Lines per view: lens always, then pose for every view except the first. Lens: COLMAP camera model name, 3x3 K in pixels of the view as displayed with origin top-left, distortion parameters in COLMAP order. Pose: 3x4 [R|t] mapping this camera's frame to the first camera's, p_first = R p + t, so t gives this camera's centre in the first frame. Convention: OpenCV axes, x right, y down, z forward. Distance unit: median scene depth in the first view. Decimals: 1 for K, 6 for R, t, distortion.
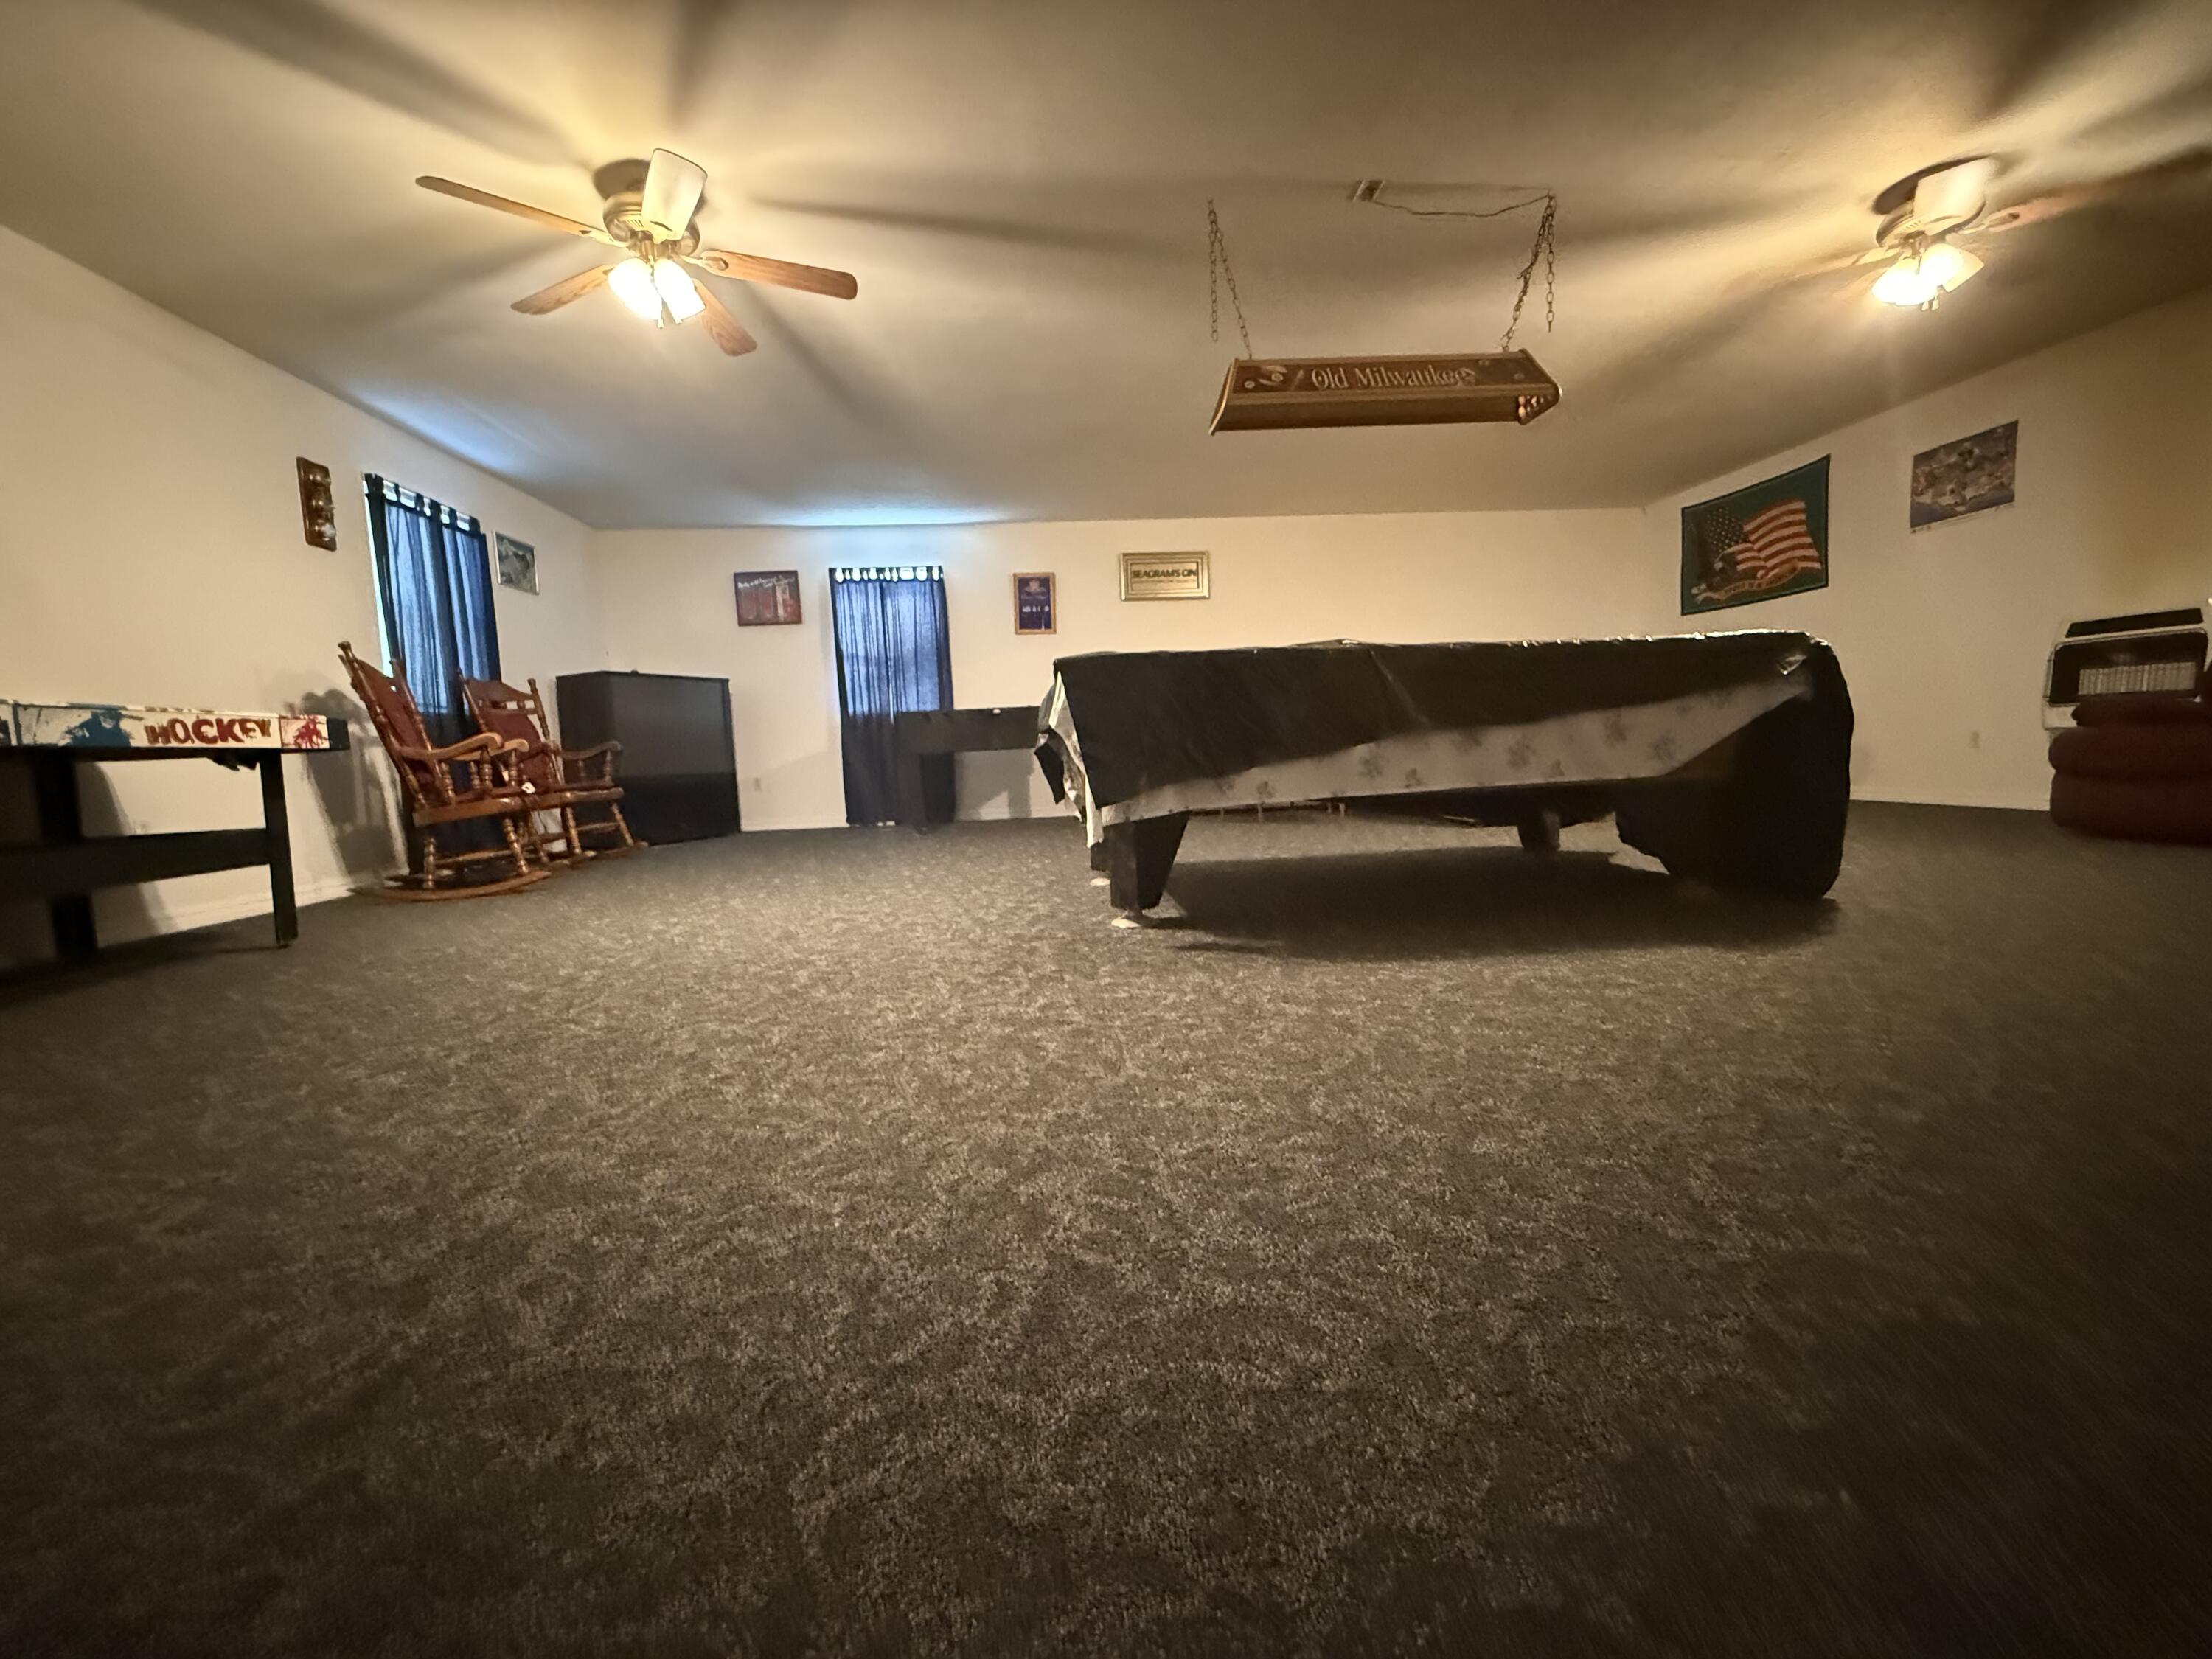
lens RADIAL K [[879.1, 0, 1108.1], [0, 879.1, 832.8], [0, 0, 1]] dist [0.000135, 0.000493]
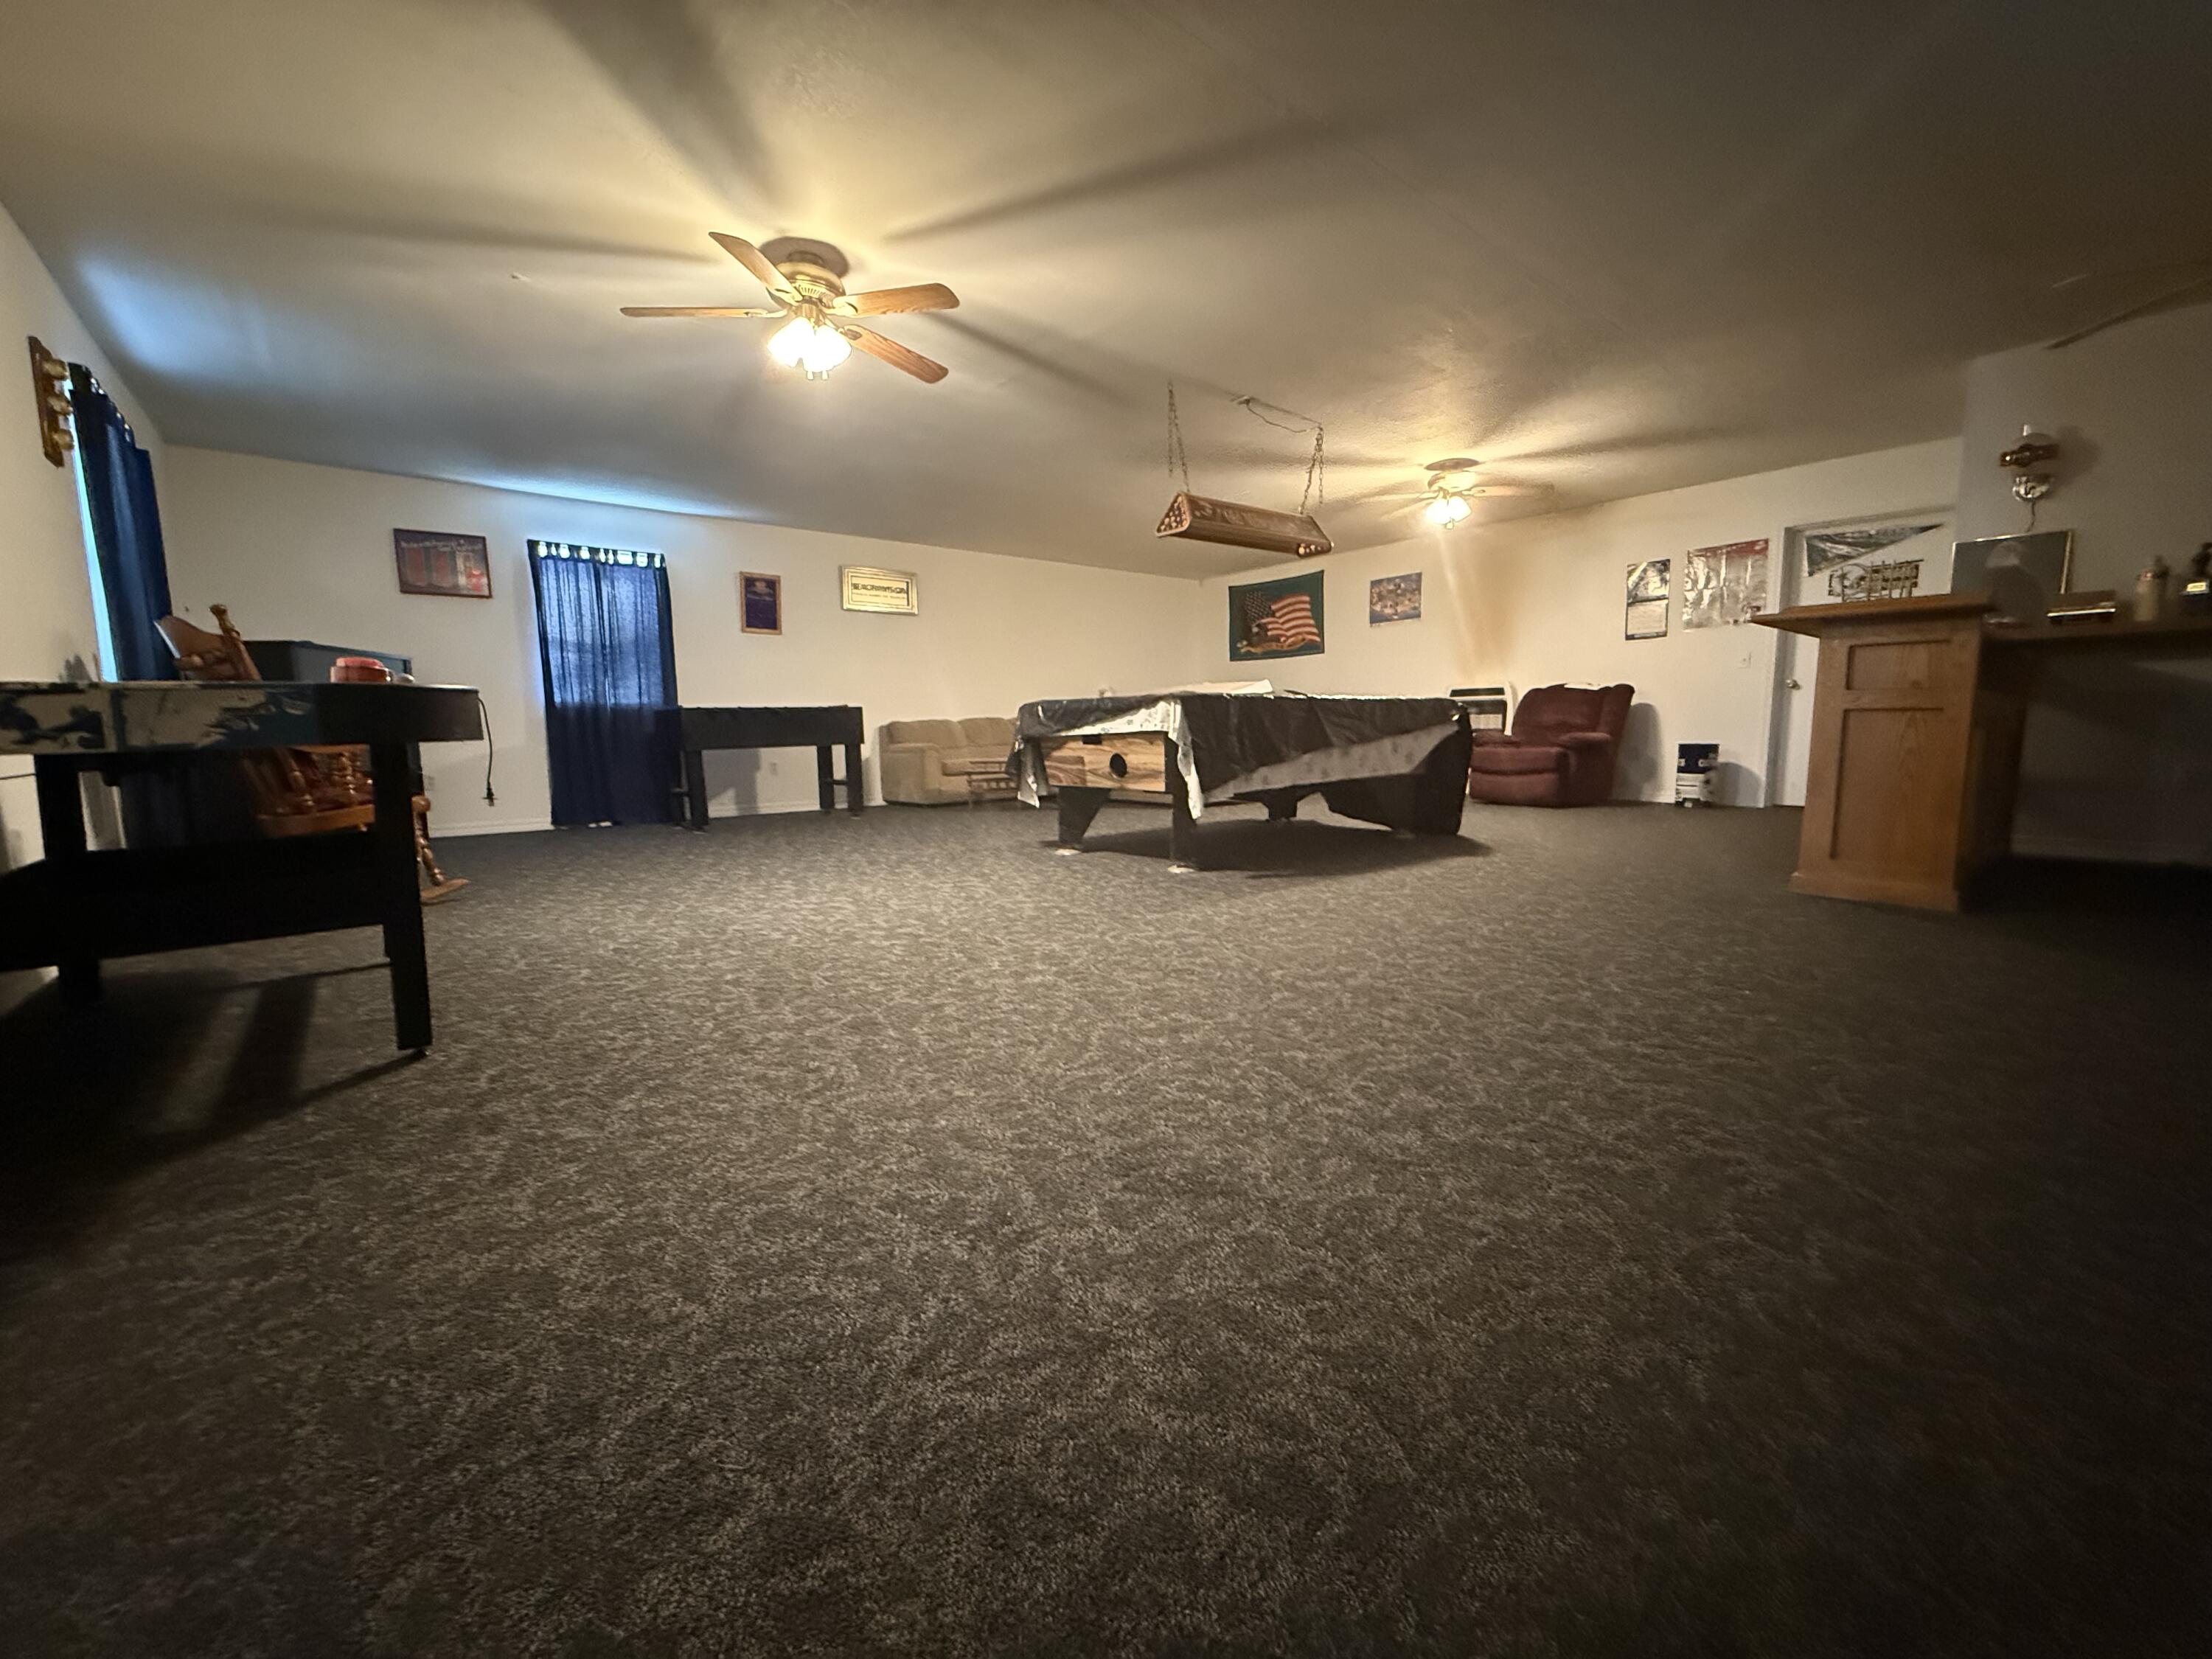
lens RADIAL K [[879.1, 0, 1102.5], [0, 879.1, 834.1], [0, 0, 1]] dist [0.000135, 0.000493]
pose [[0.822085, -0.039913, 0.567964, -0.380163], [0.037589, 0.999168, 0.015809, 0.004880], [-0.568122, 0.008353, 0.822902, -0.065092]]
